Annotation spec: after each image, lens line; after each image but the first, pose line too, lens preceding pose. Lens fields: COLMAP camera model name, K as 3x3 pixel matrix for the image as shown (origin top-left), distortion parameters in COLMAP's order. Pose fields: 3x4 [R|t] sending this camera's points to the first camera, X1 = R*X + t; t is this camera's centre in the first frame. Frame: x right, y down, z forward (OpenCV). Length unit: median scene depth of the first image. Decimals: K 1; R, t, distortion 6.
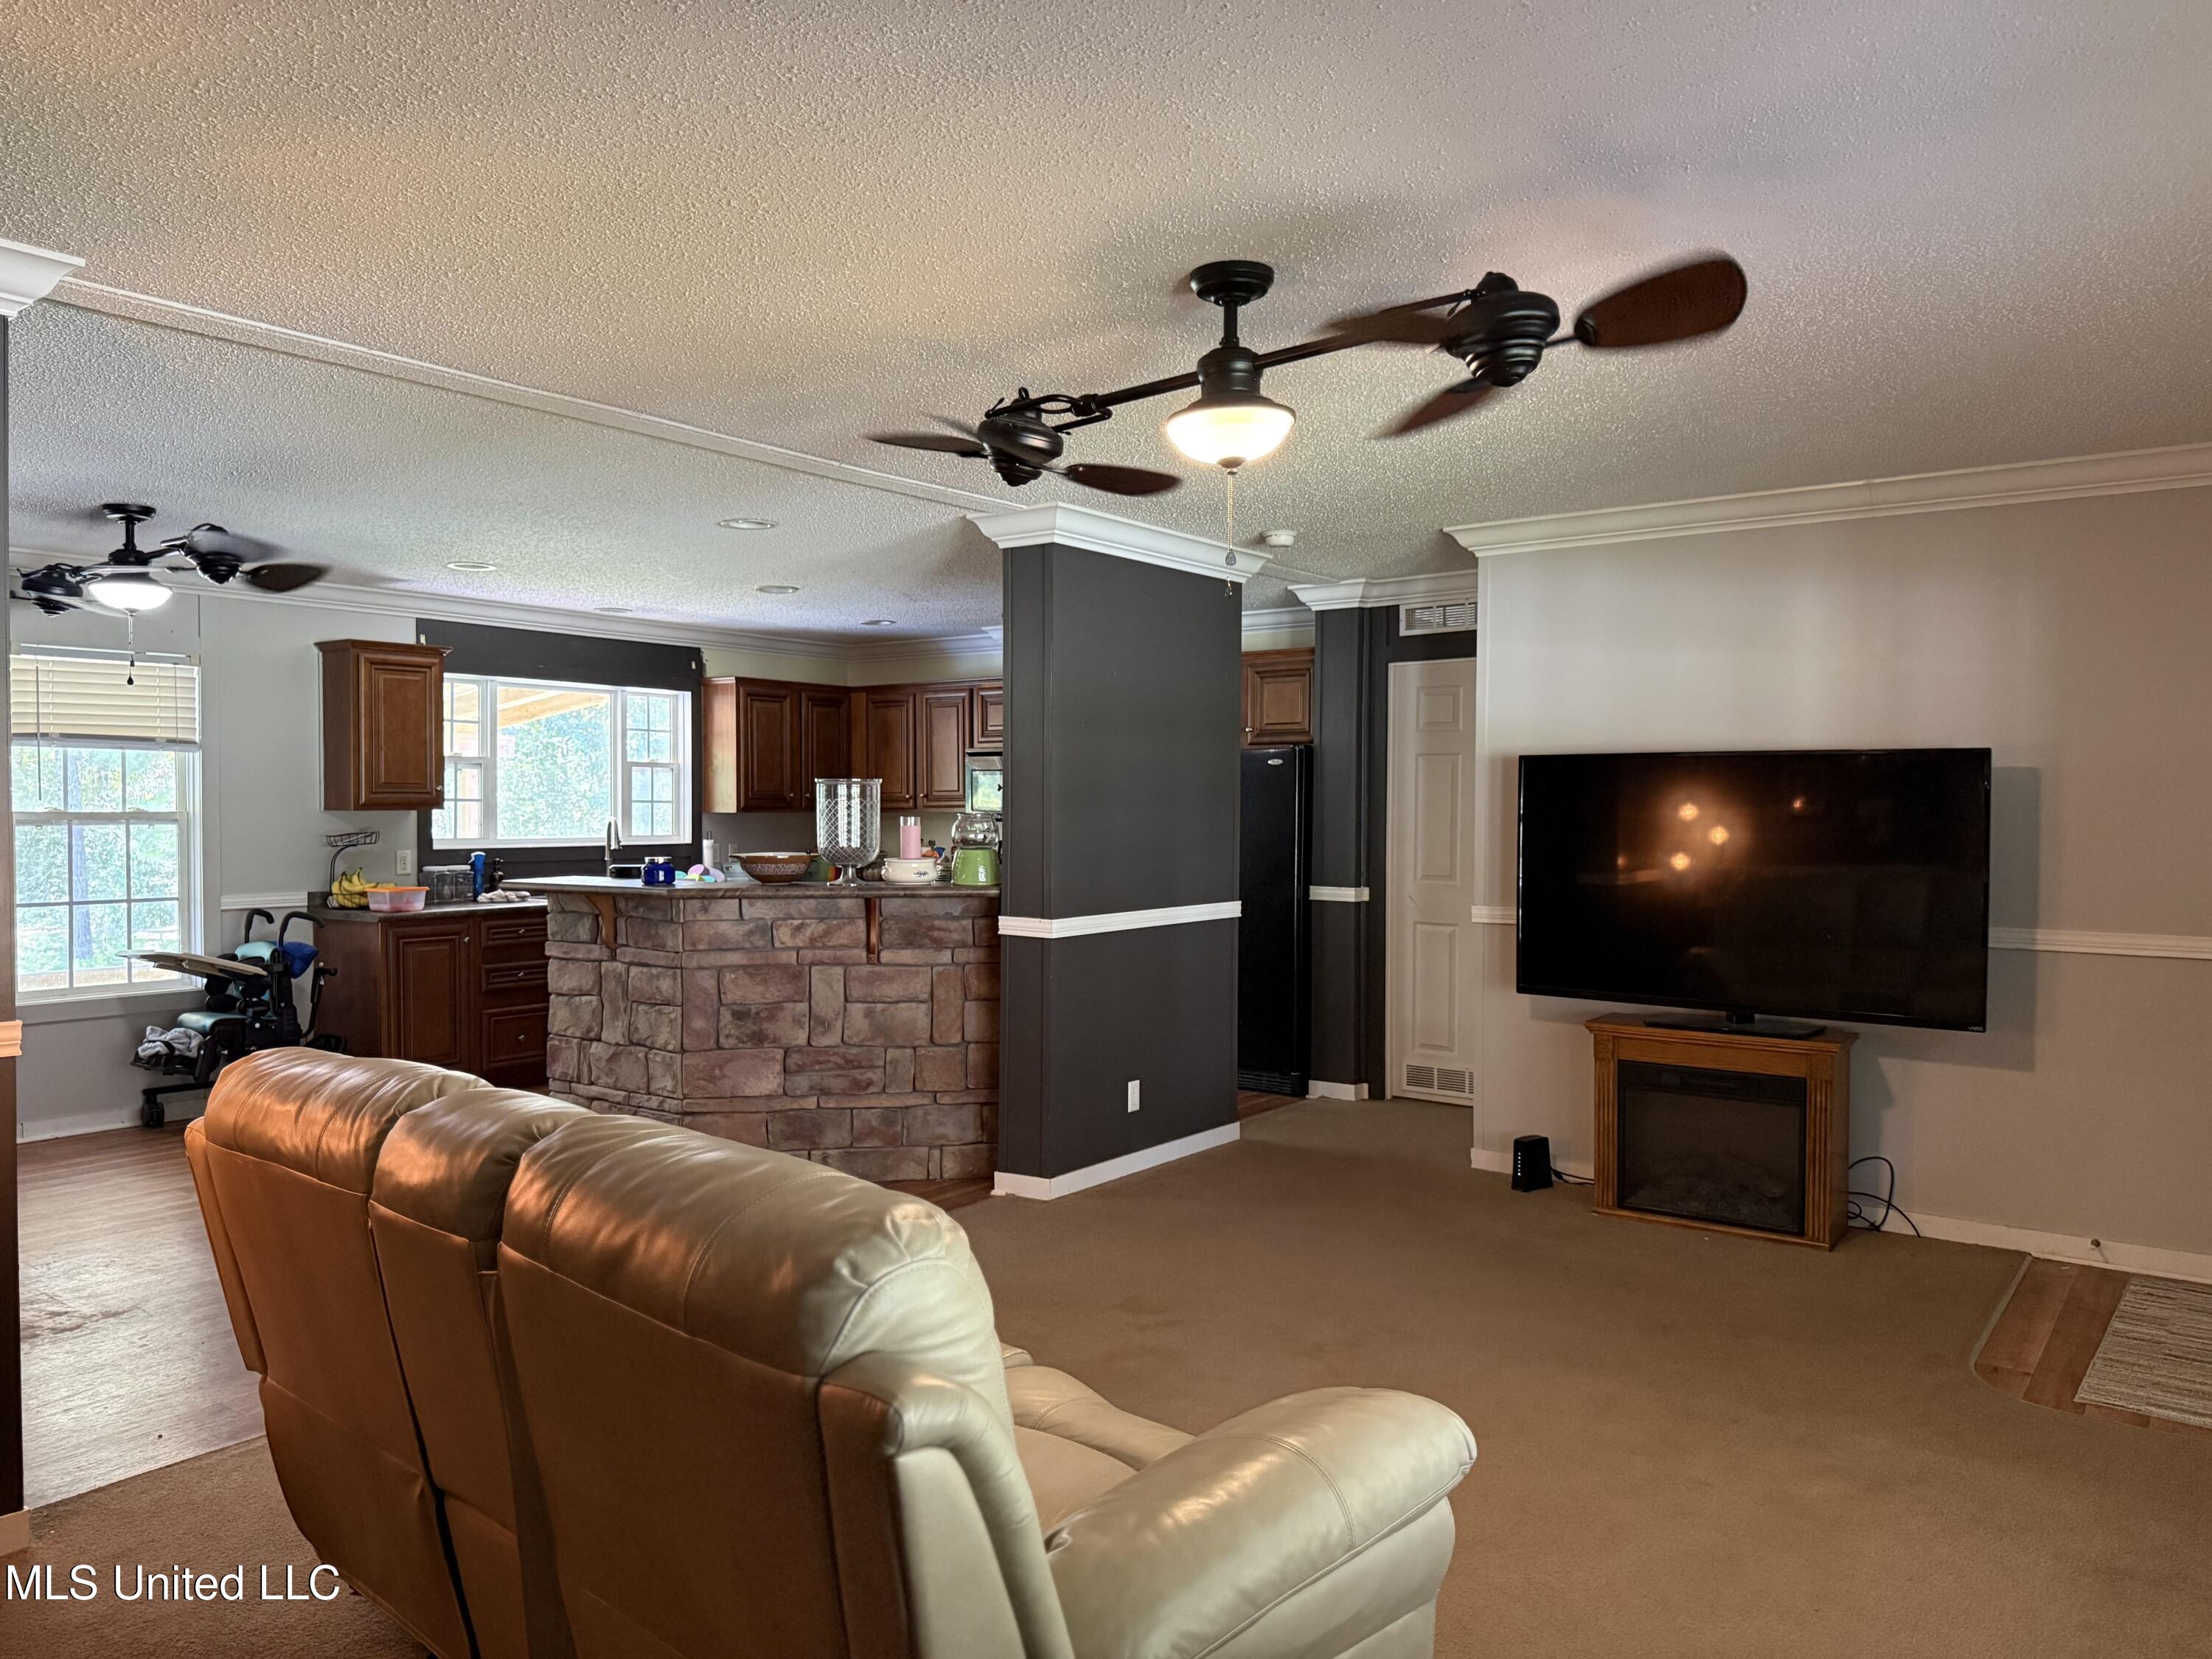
lens RADIAL K [[1558.3, 0, 1106.8], [0, 1558.3, 838.1], [0, 0, 1]] dist [0.111255, -0.169430]
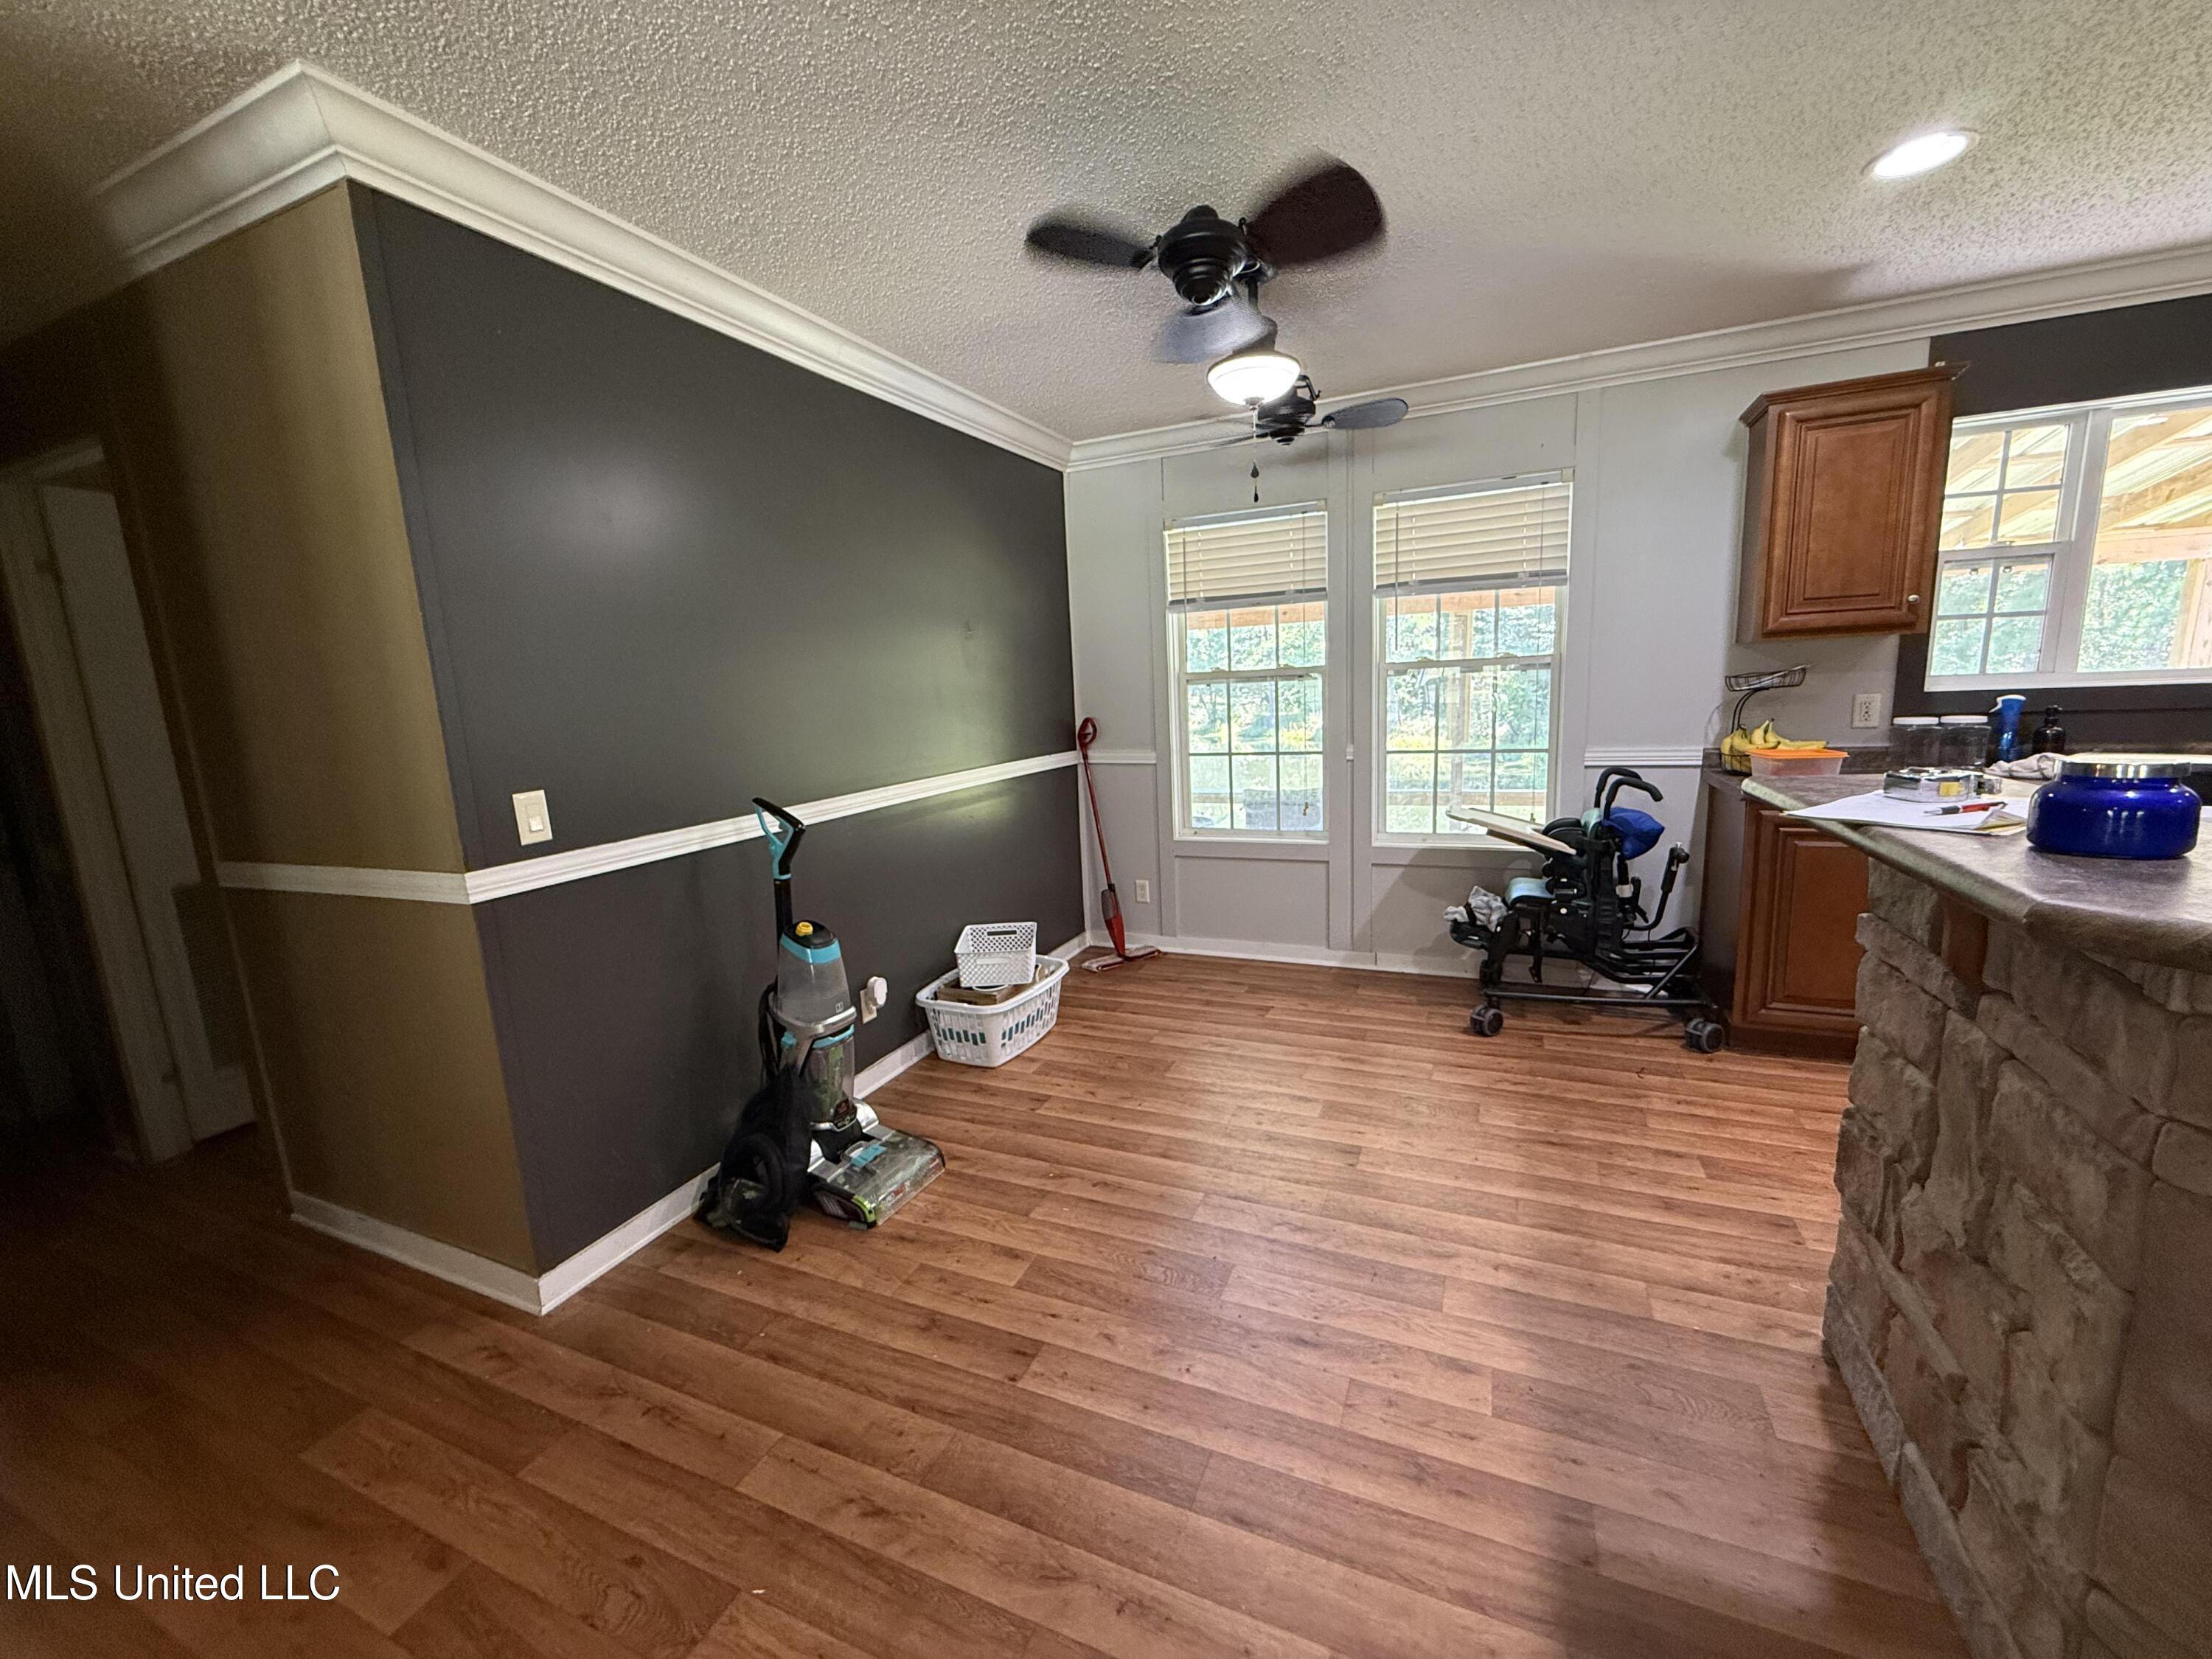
lens RADIAL K [[884.7, 0, 1115.3], [0, 884.7, 826.5], [0, 0, 1]] dist [0.022067, -0.000065]
pose [[0.222083, 0.153352, -0.962893, -0.130378], [0.030114, 0.986004, 0.163979, -0.010281], [0.974563, -0.065414, 0.214356, 0.612786]]
